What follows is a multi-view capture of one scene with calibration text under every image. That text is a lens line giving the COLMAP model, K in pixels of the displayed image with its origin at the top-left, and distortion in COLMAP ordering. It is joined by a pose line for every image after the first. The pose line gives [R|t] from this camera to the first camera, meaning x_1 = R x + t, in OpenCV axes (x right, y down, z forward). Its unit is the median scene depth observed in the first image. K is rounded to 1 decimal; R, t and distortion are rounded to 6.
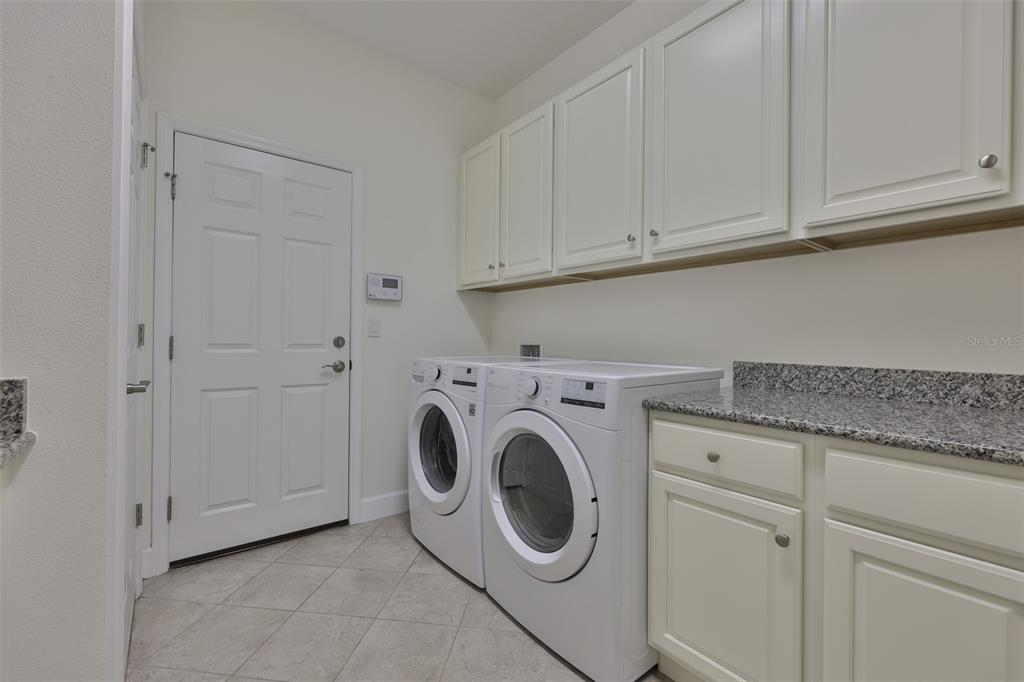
lens RADIAL K [[433.6, 0, 511.1], [0, 433.6, 337.9], [0, 0, 1]] dist [0.000587, 0.000174]
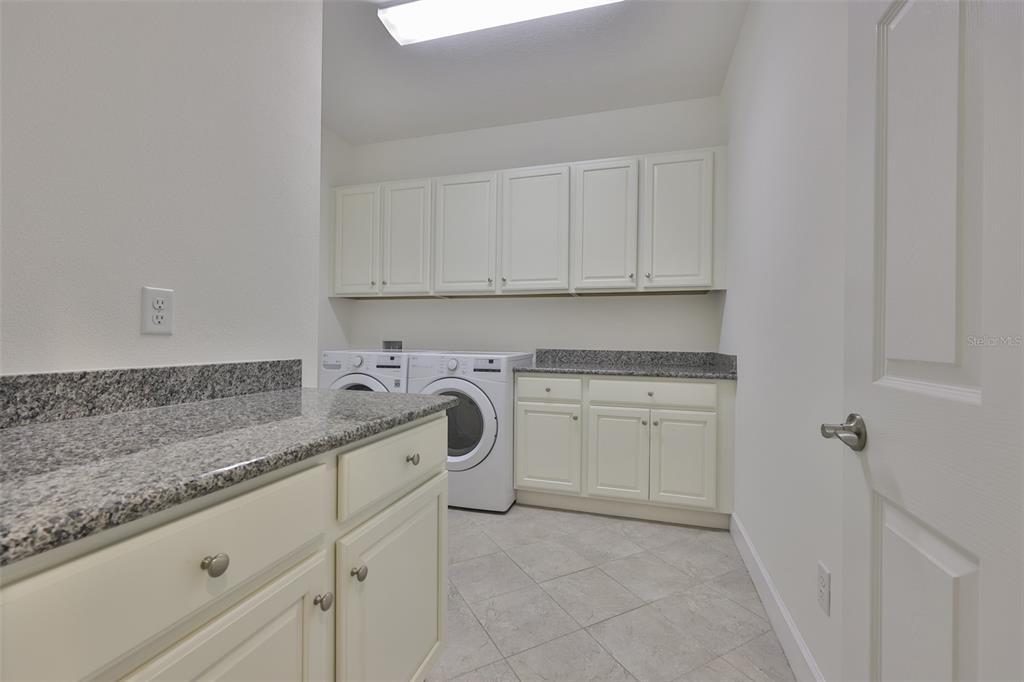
lens RADIAL K [[433.6, 0, 511.1], [0, 433.6, 337.9], [0, 0, 1]] dist [0.000587, 0.000174]
pose [[0.824739, -0.000146, 0.565513, -0.791624], [-0.004606, 0.999965, 0.006976, -0.009010], [-0.565494, -0.008358, 0.824710, -0.617480]]
